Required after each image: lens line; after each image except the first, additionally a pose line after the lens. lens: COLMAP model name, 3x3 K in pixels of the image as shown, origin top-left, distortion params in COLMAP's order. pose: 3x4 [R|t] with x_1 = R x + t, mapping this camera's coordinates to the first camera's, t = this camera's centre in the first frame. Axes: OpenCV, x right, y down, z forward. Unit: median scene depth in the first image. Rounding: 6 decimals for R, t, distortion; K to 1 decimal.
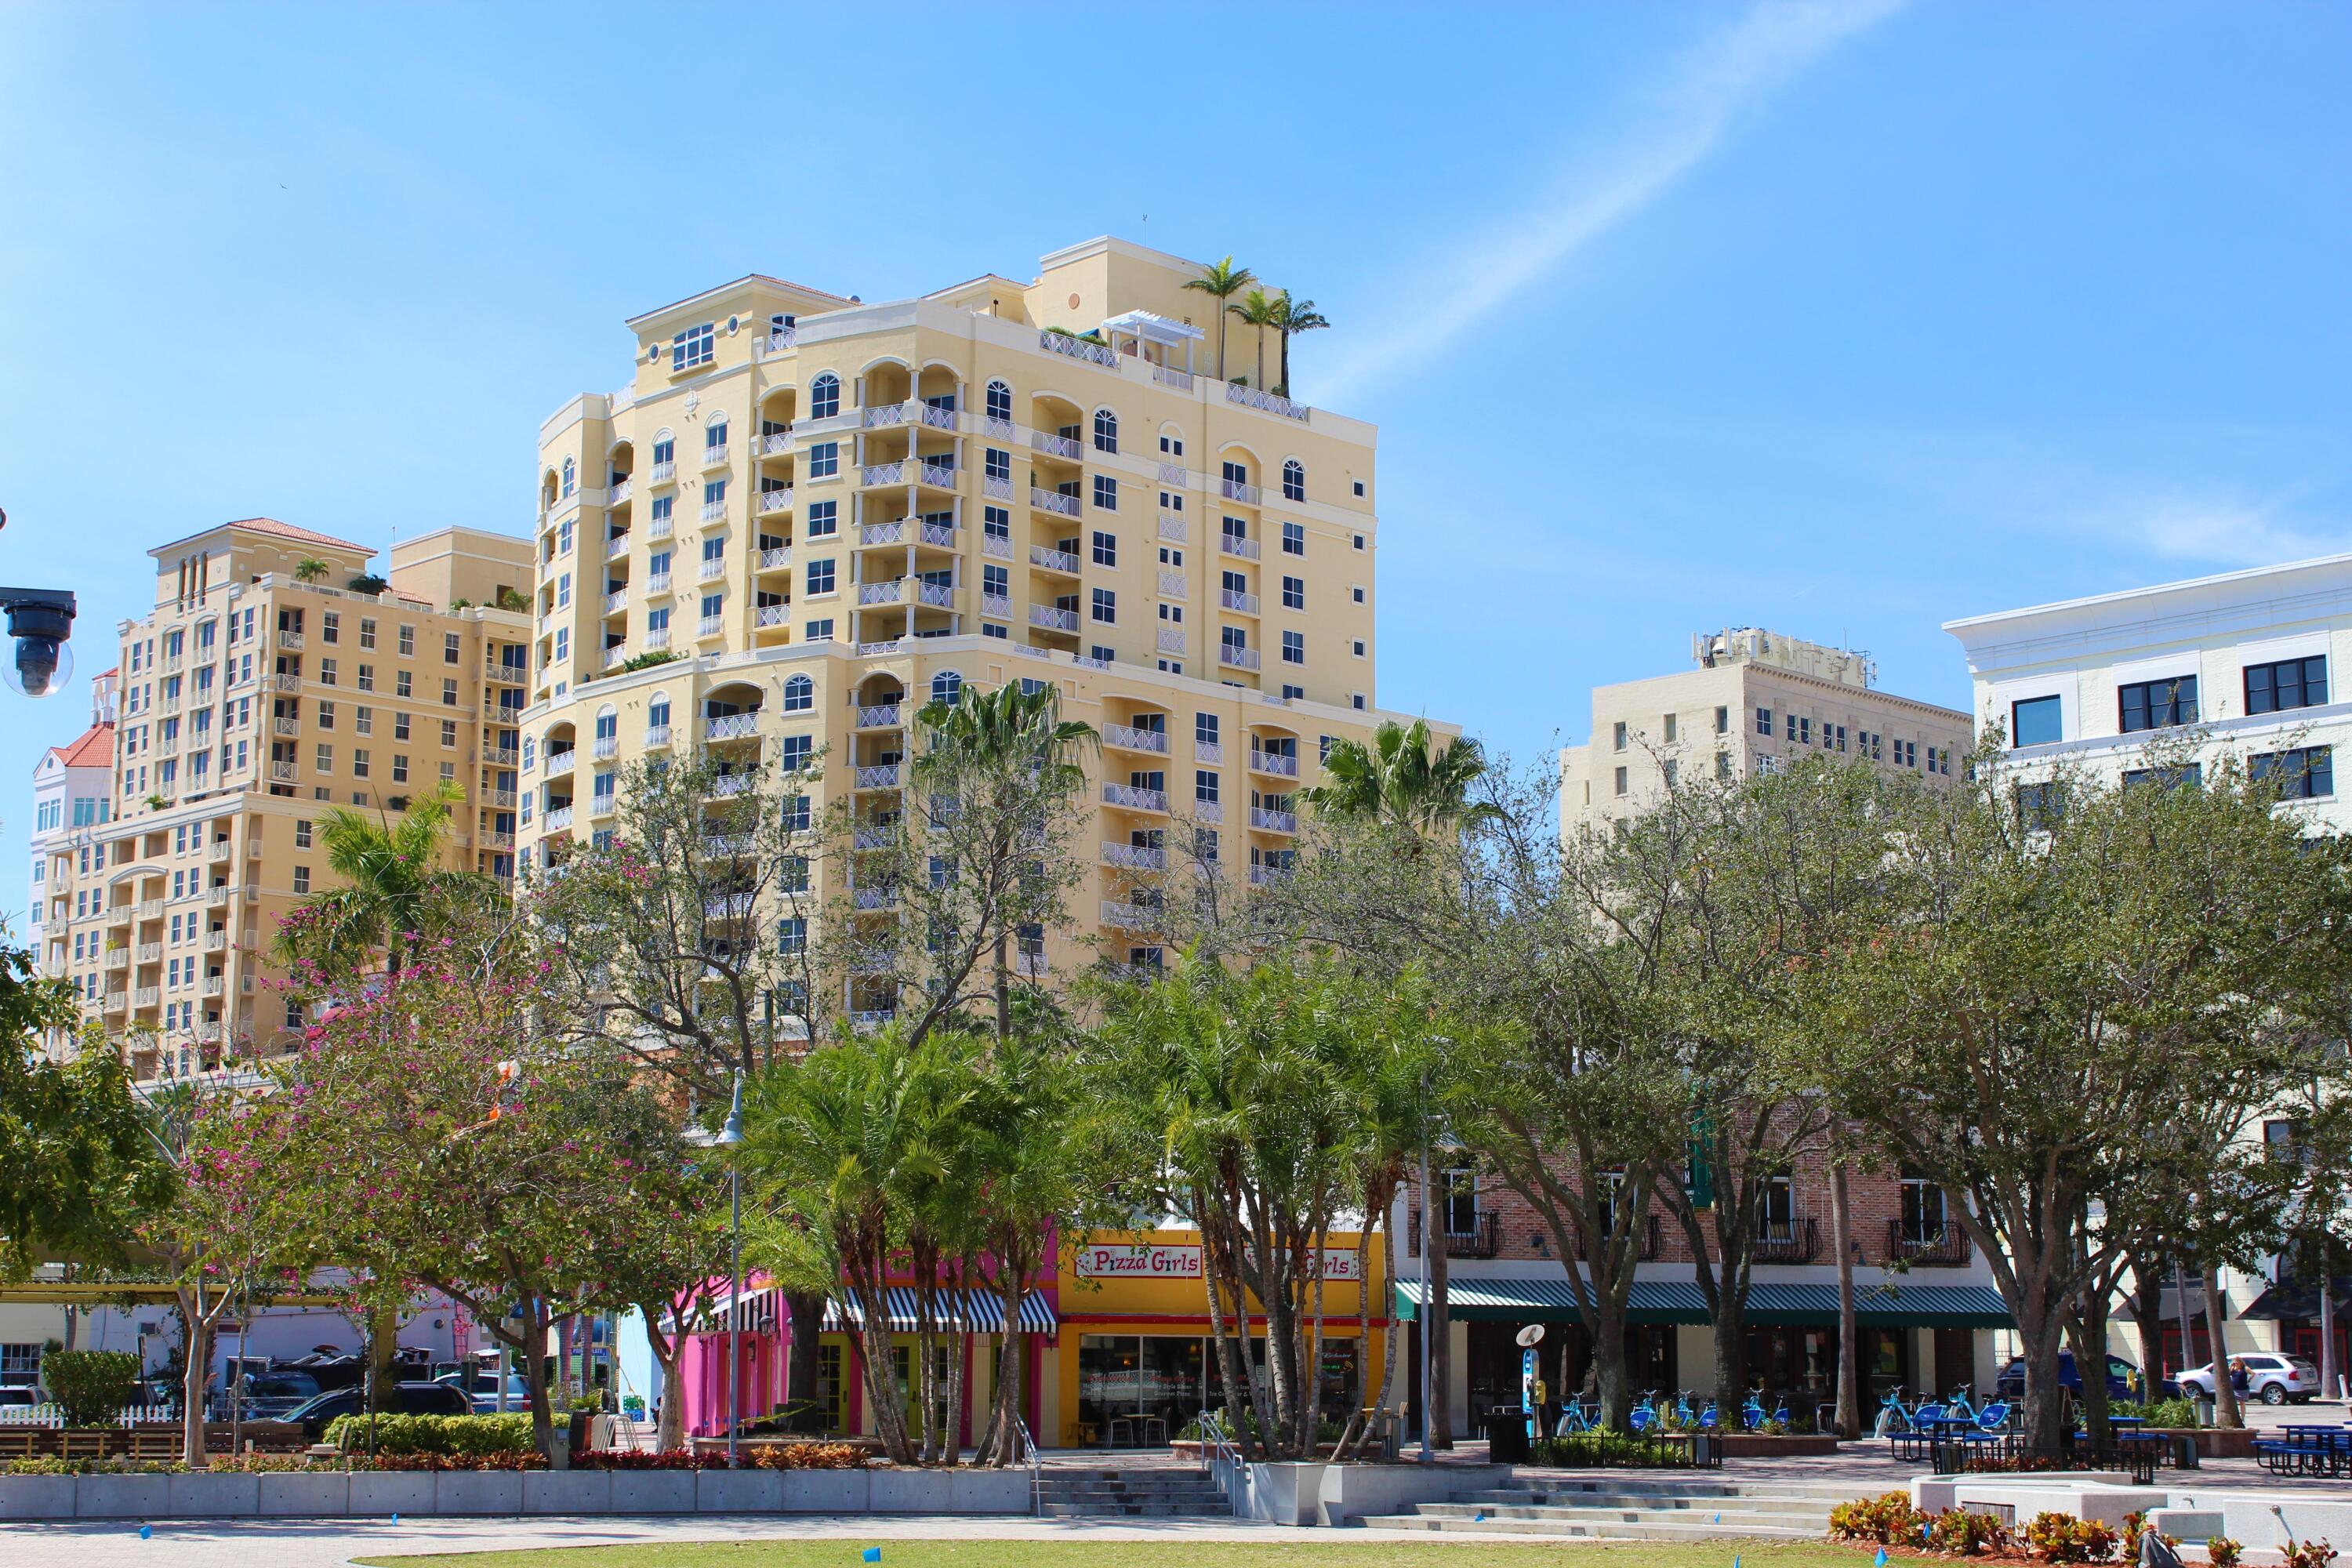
lens RADIAL K [[3626.4, 0, 1172.4], [0, 3626.4, 778.7], [0, 0, 1]] dist [-0.158251, 0.000000]
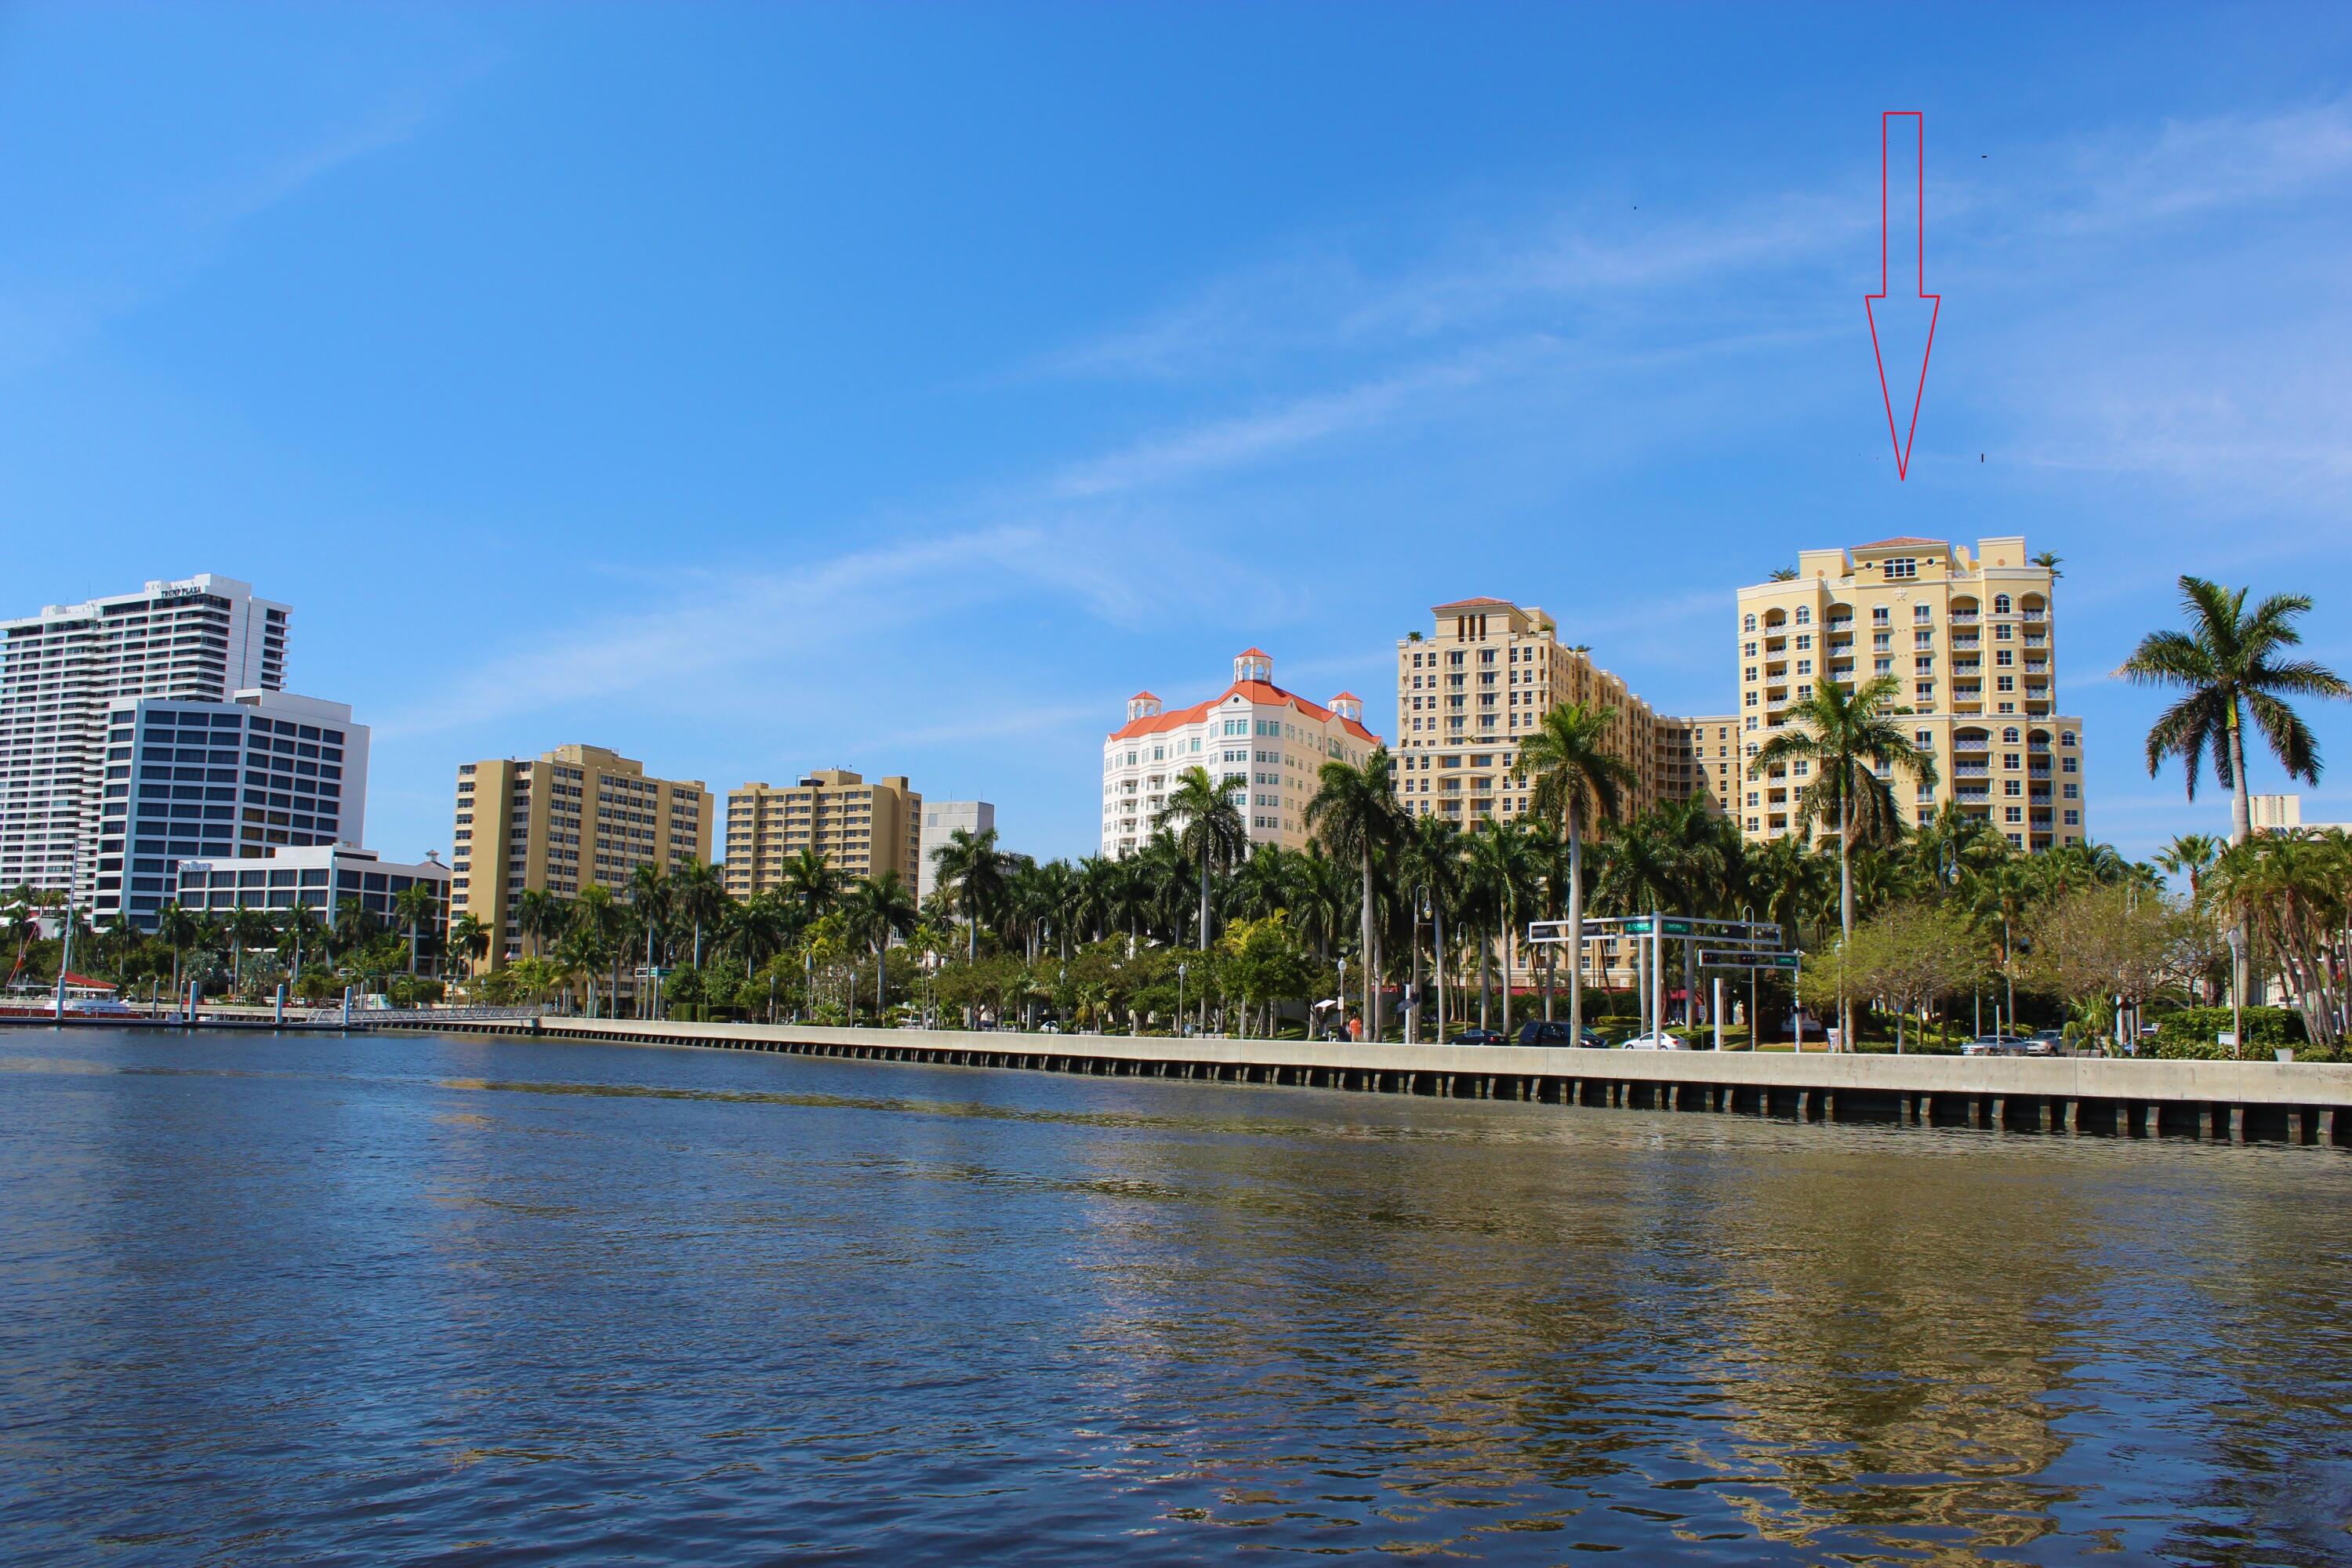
lens RADIAL K [[2003.4, 0, 1183.8], [0, 2003.4, 775.0], [0, 0, 1]] dist [-0.134574, 0.067813]
pose [[0.929197, 0.062396, 0.364279, -0.983329], [-0.080798, 0.996099, 0.035480, 0.000160], [-0.360644, -0.062401, 0.930614, 0.024526]]
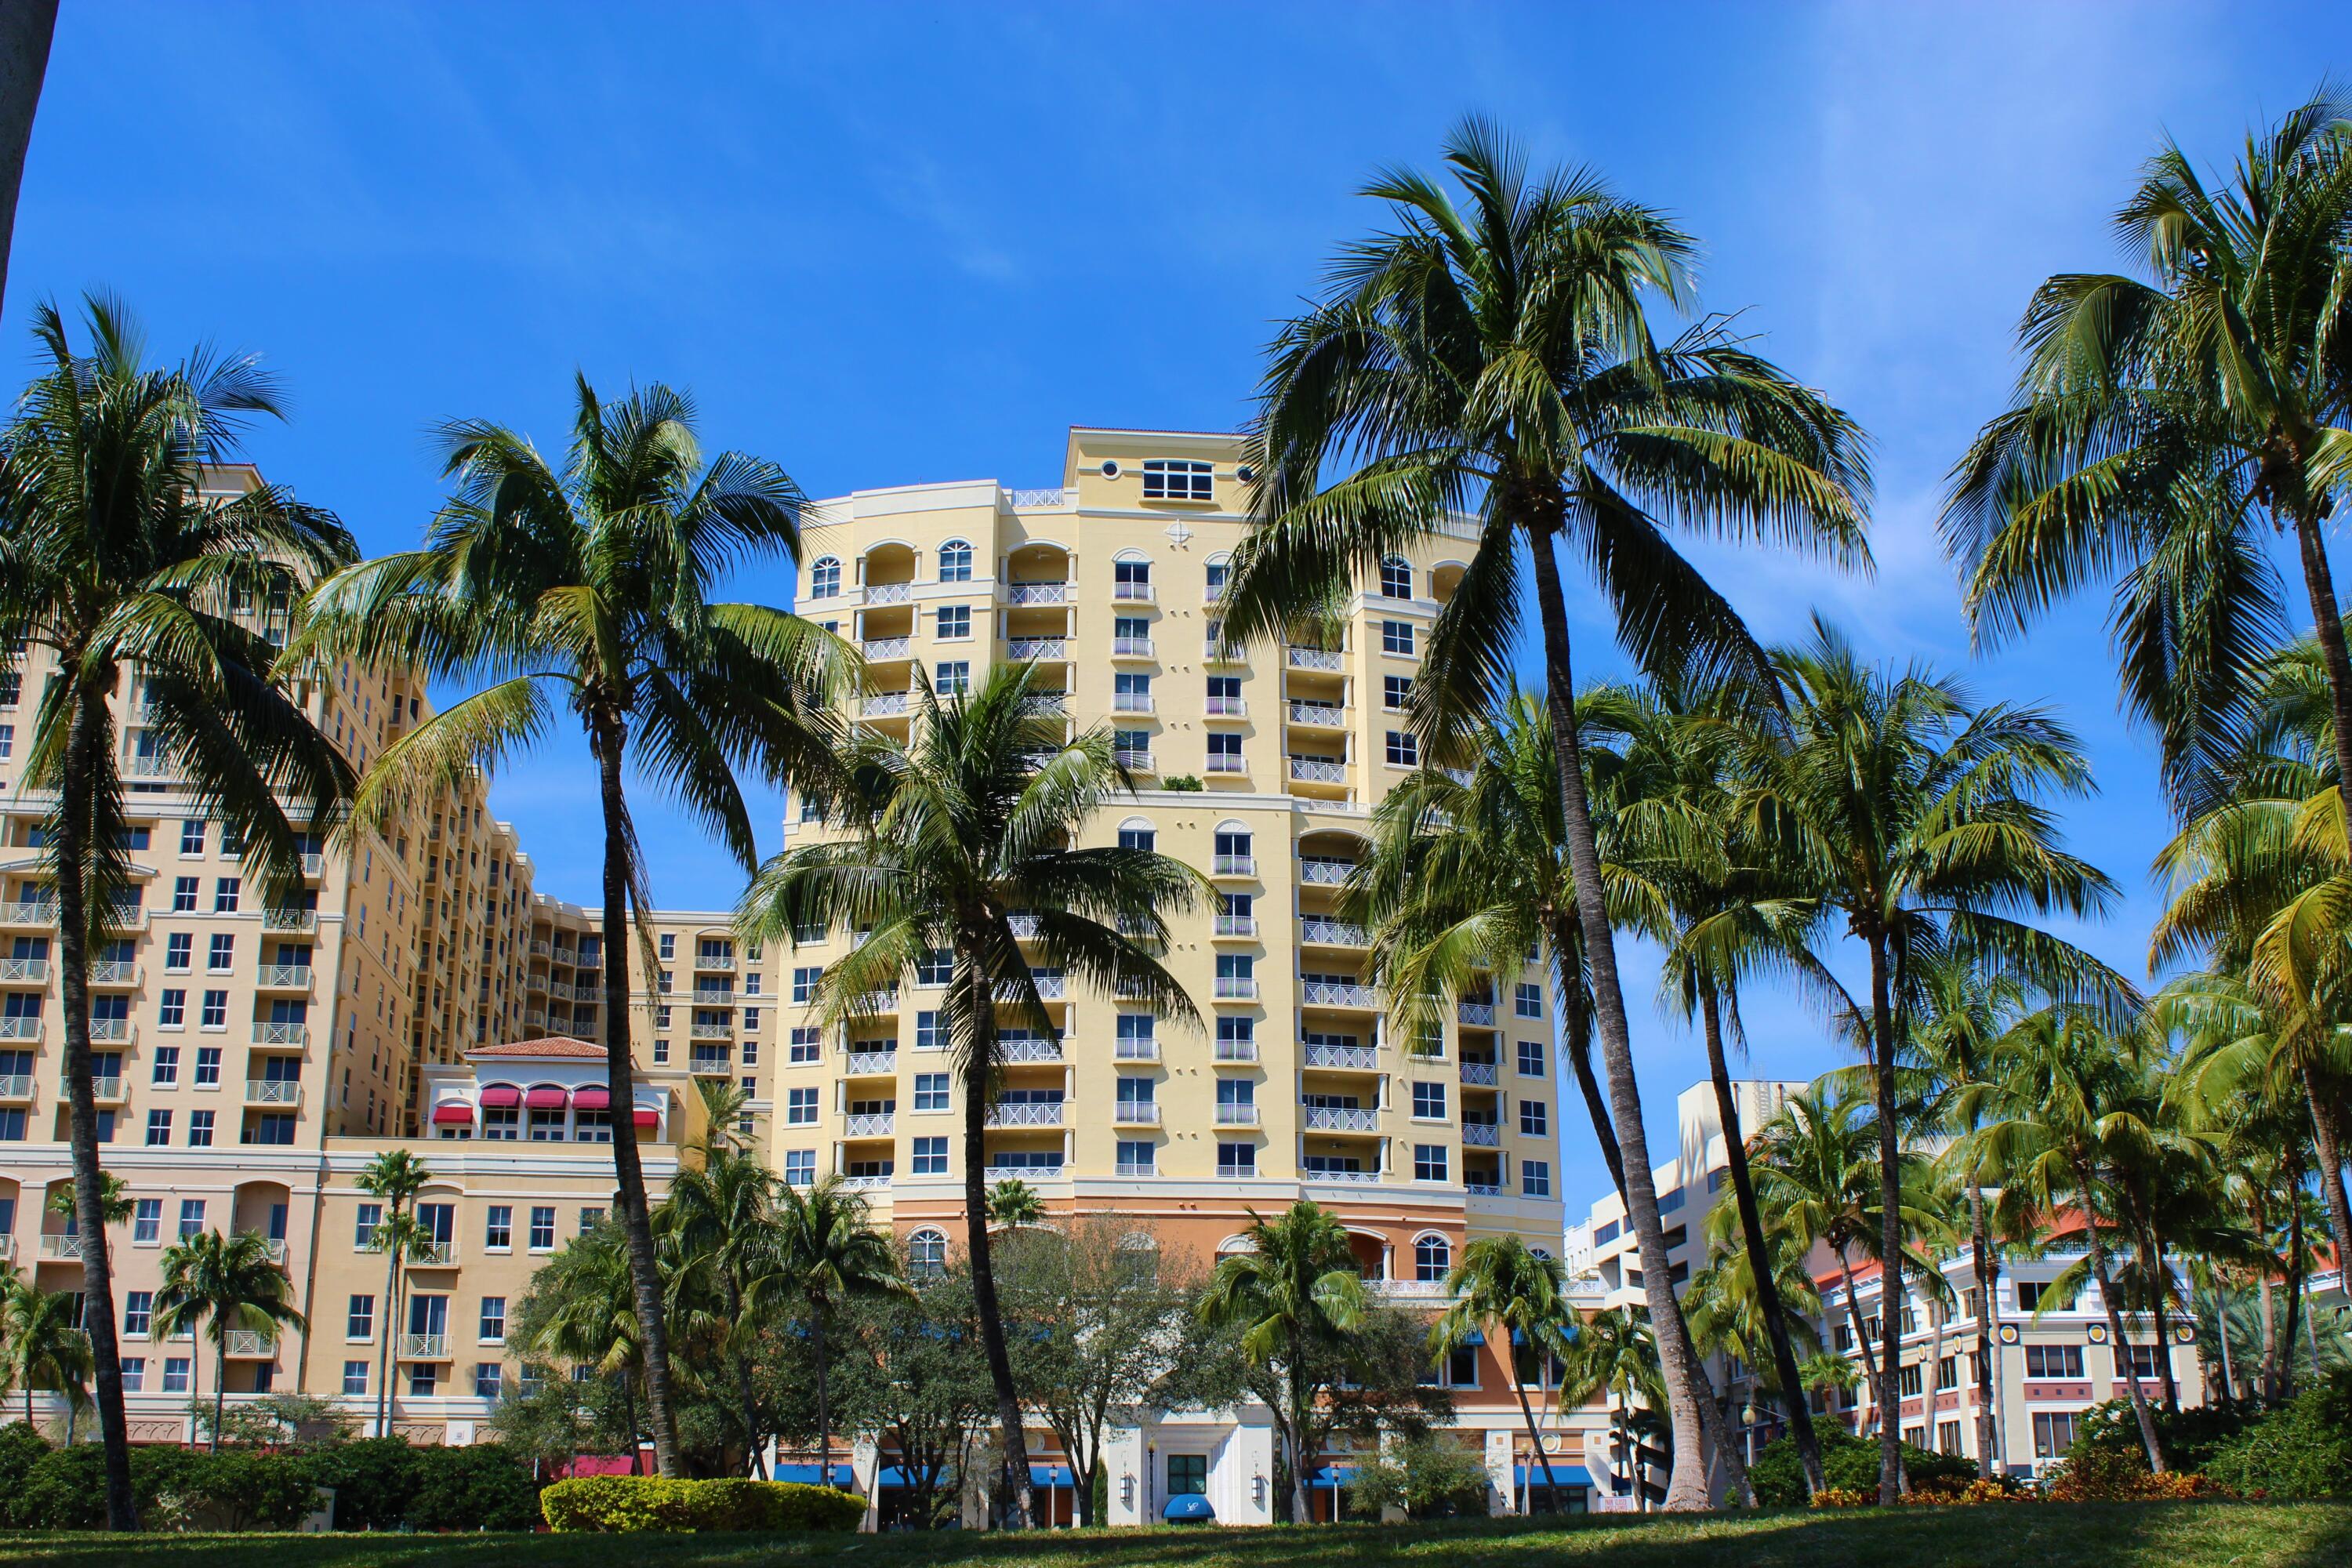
lens RADIAL K [[2437.5, 0, 1178.1], [0, 2437.5, 788.1], [0, 0, 1]] dist [-0.095201, 0.000000]
pose [[0.617494, 0.228996, 0.752504, -0.617653], [-0.129869, 0.973235, -0.189599, 0.088611], [-0.775780, 0.019349, 0.630706, 0.588063]]
